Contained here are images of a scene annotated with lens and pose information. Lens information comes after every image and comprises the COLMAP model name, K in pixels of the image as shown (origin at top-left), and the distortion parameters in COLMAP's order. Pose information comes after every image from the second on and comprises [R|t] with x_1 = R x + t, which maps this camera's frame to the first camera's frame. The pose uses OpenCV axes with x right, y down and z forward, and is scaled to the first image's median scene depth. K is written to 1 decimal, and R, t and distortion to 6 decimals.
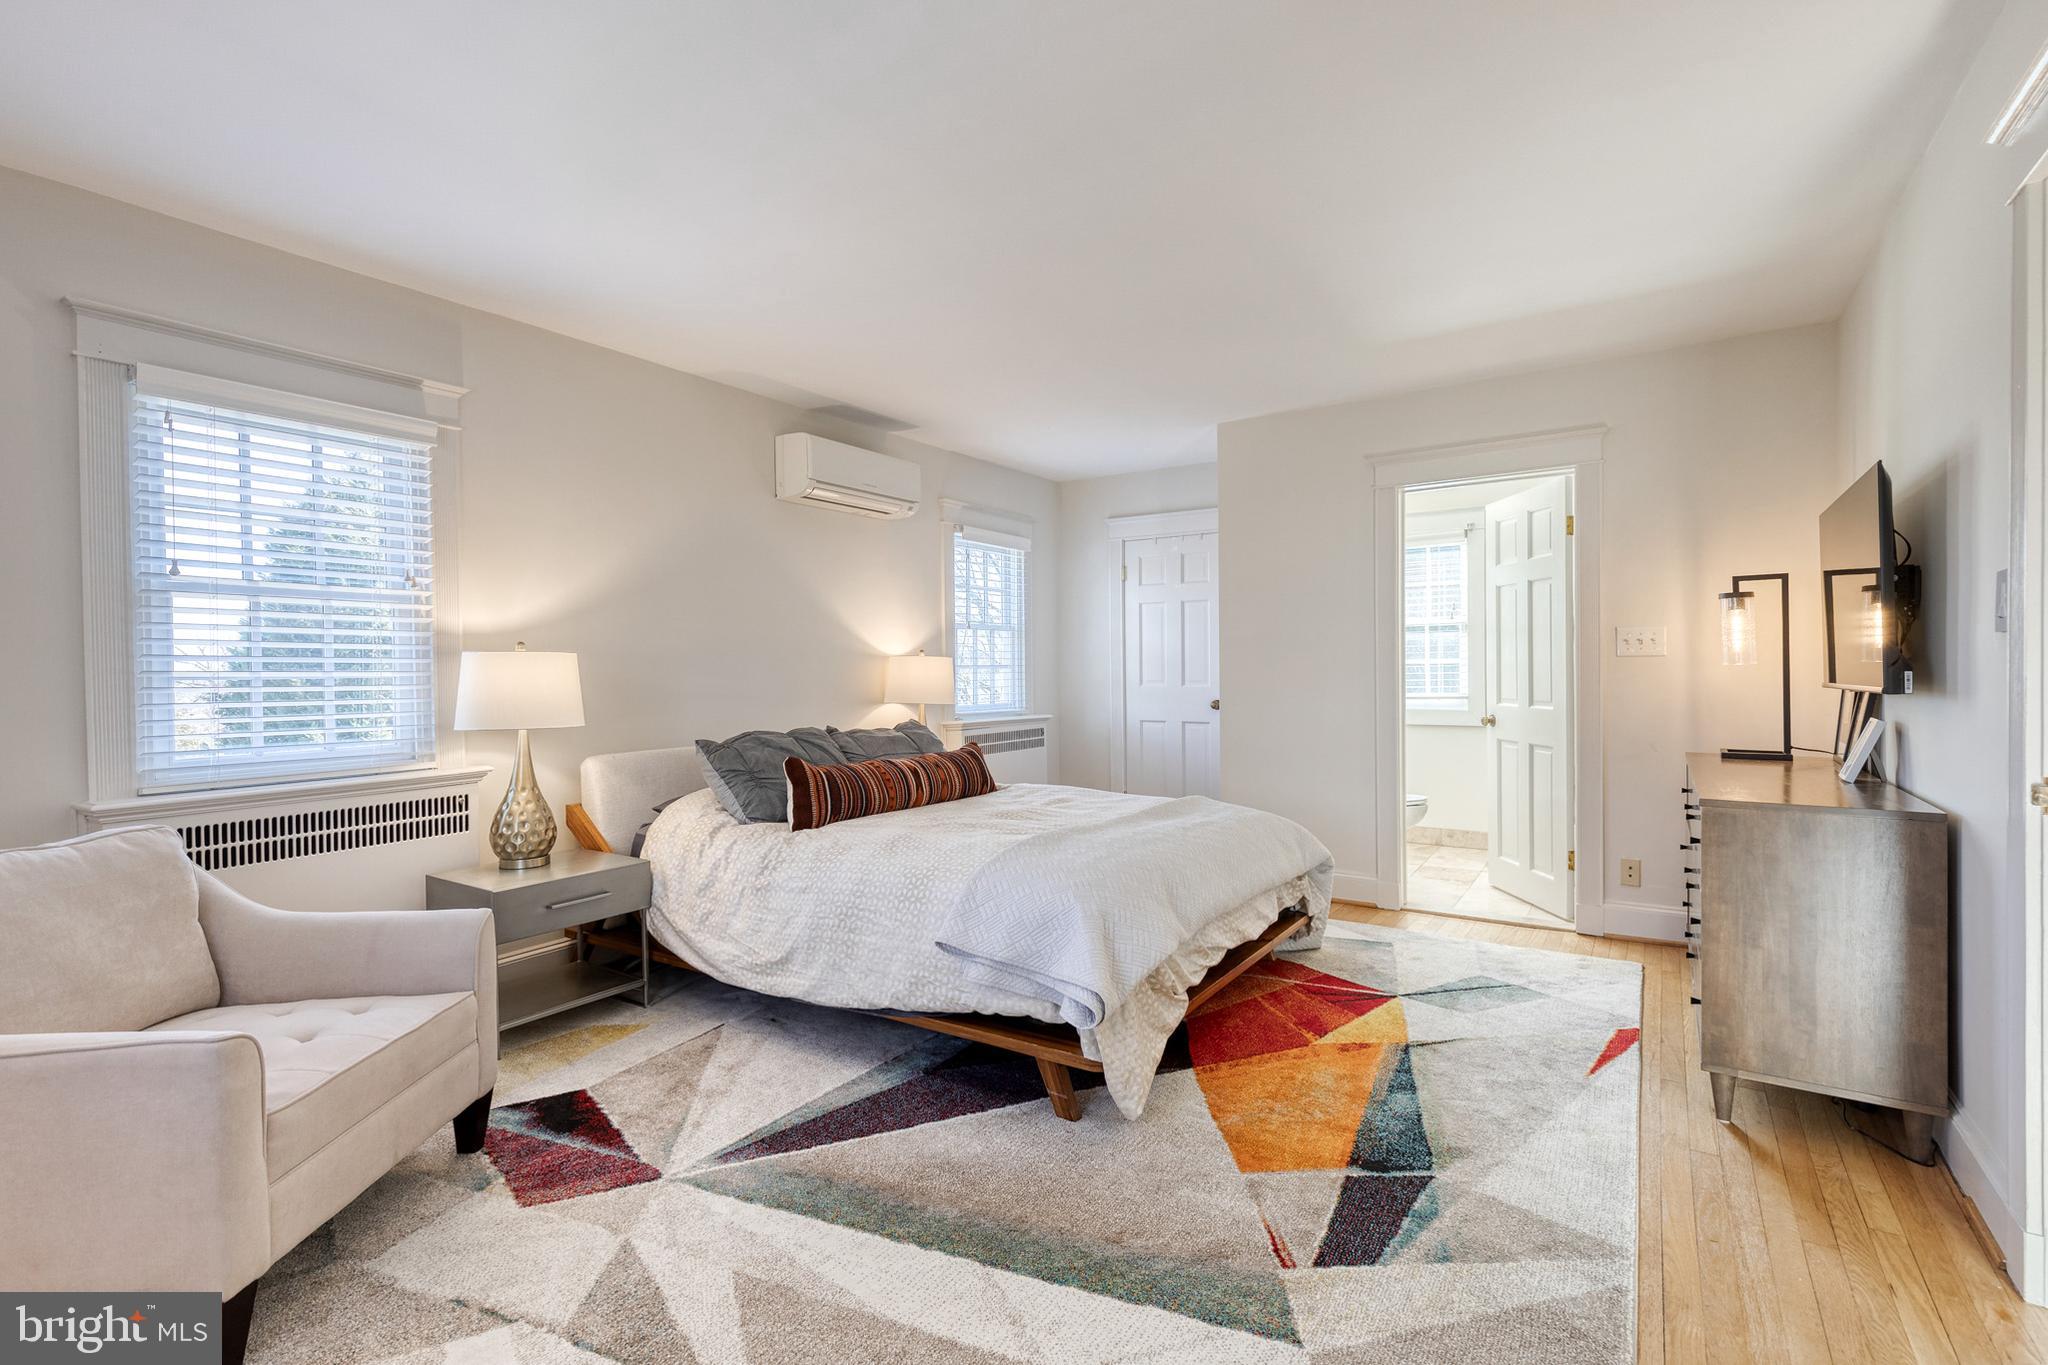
lens RADIAL K [[937.8, 0, 1023.9], [0, 937.8, 671.2], [0, 0, 1]] dist [0.010996, -0.000650]
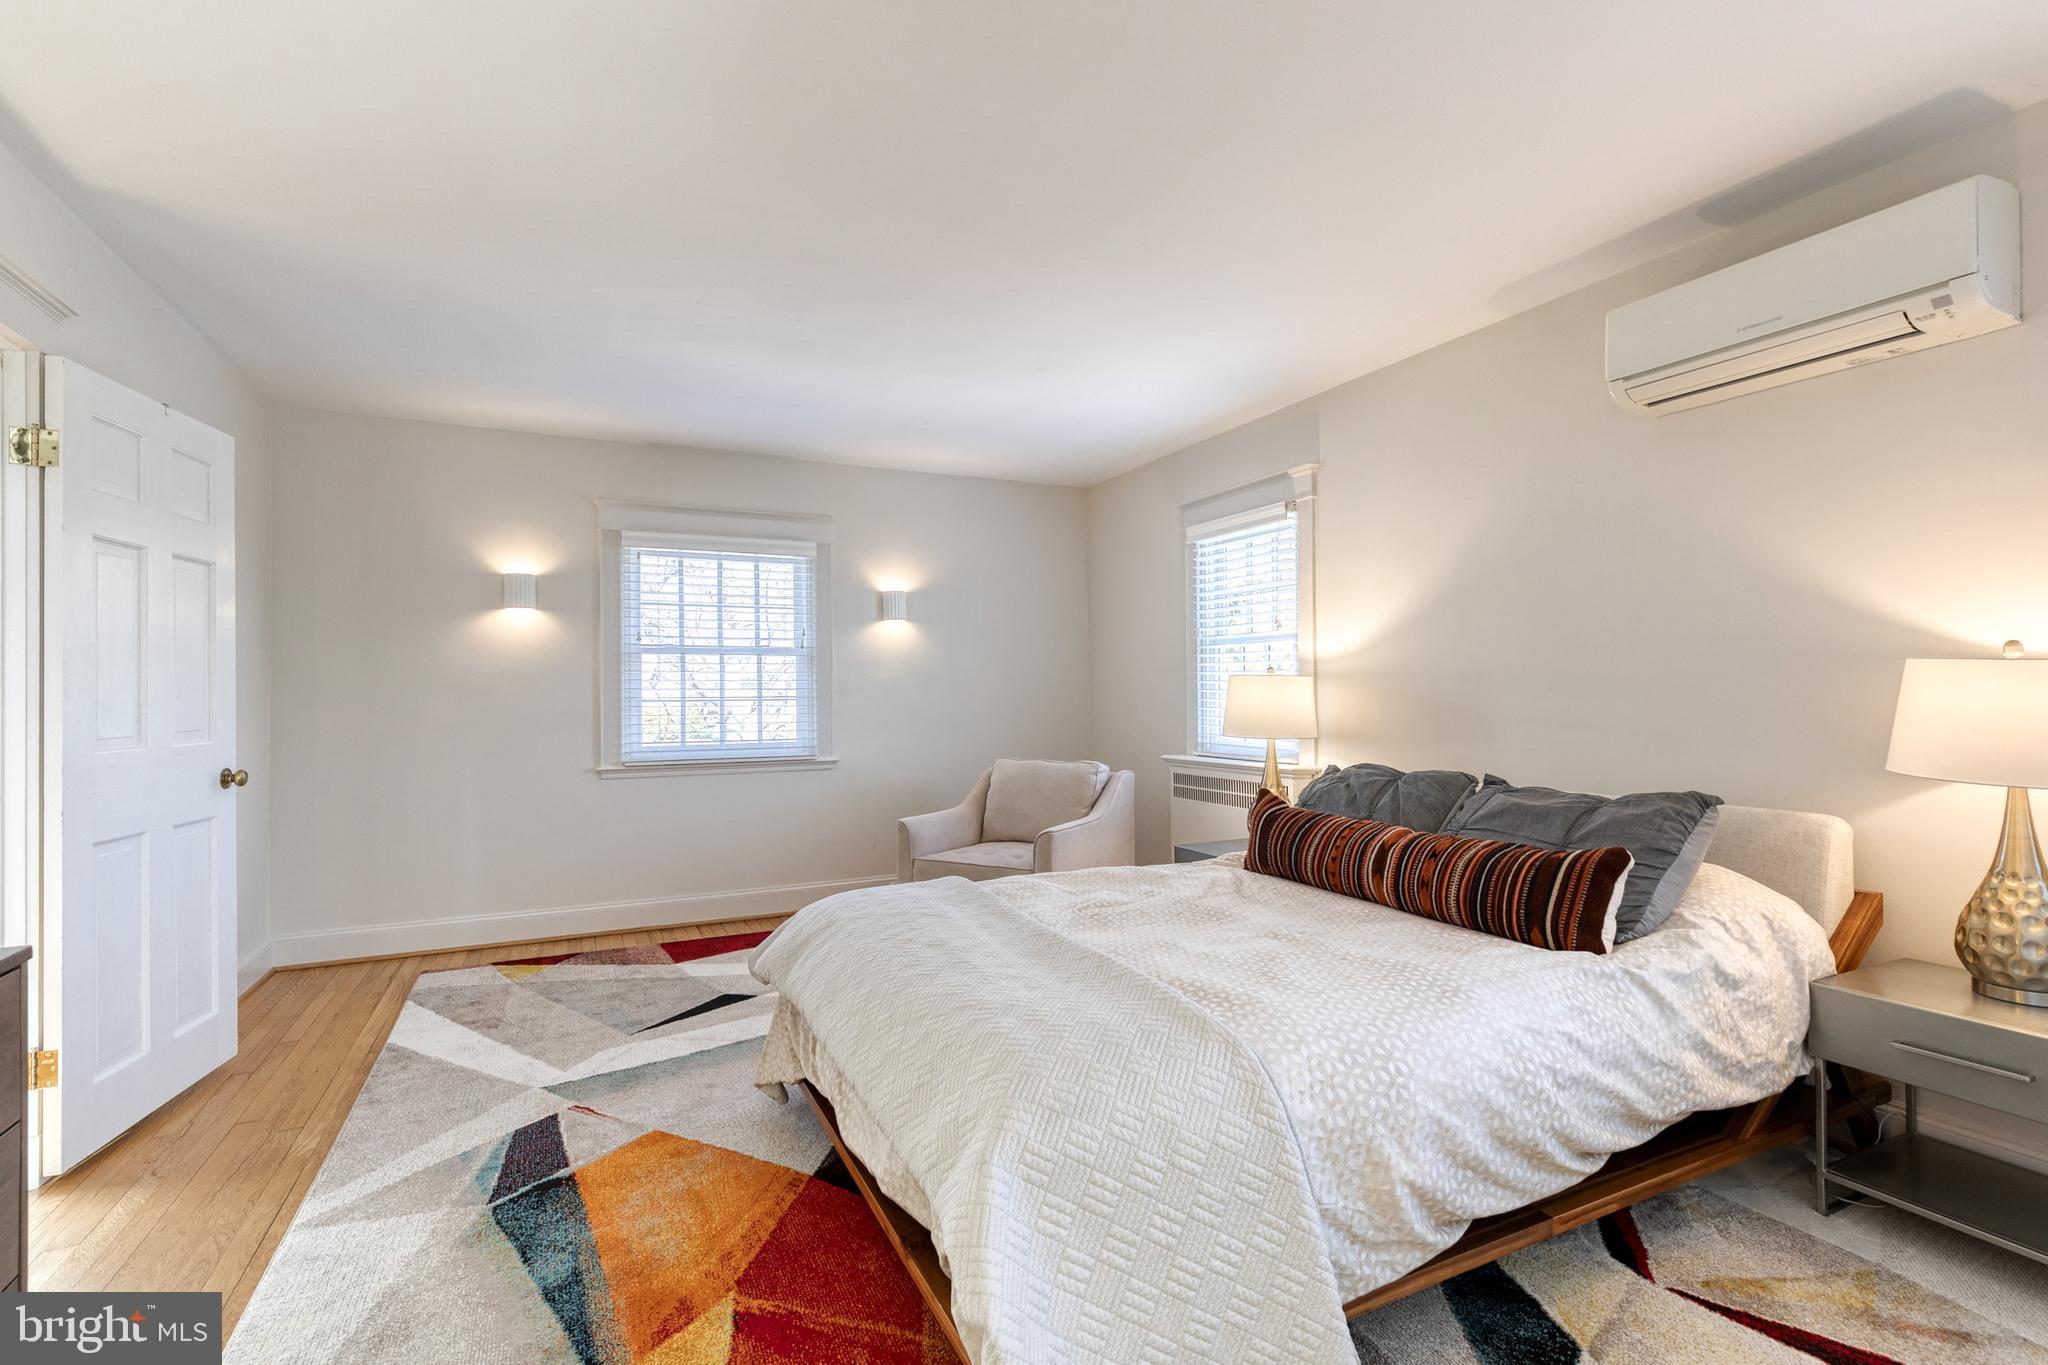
lens RADIAL K [[937.8, 0, 1023.9], [0, 937.8, 671.2], [0, 0, 1]] dist [0.010996, -0.000650]
pose [[-0.498130, -0.006296, -0.867080, 1.006258], [-0.011345, 0.999935, -0.000743, -0.032604], [0.867028, 0.009467, -0.498169, 1.953542]]
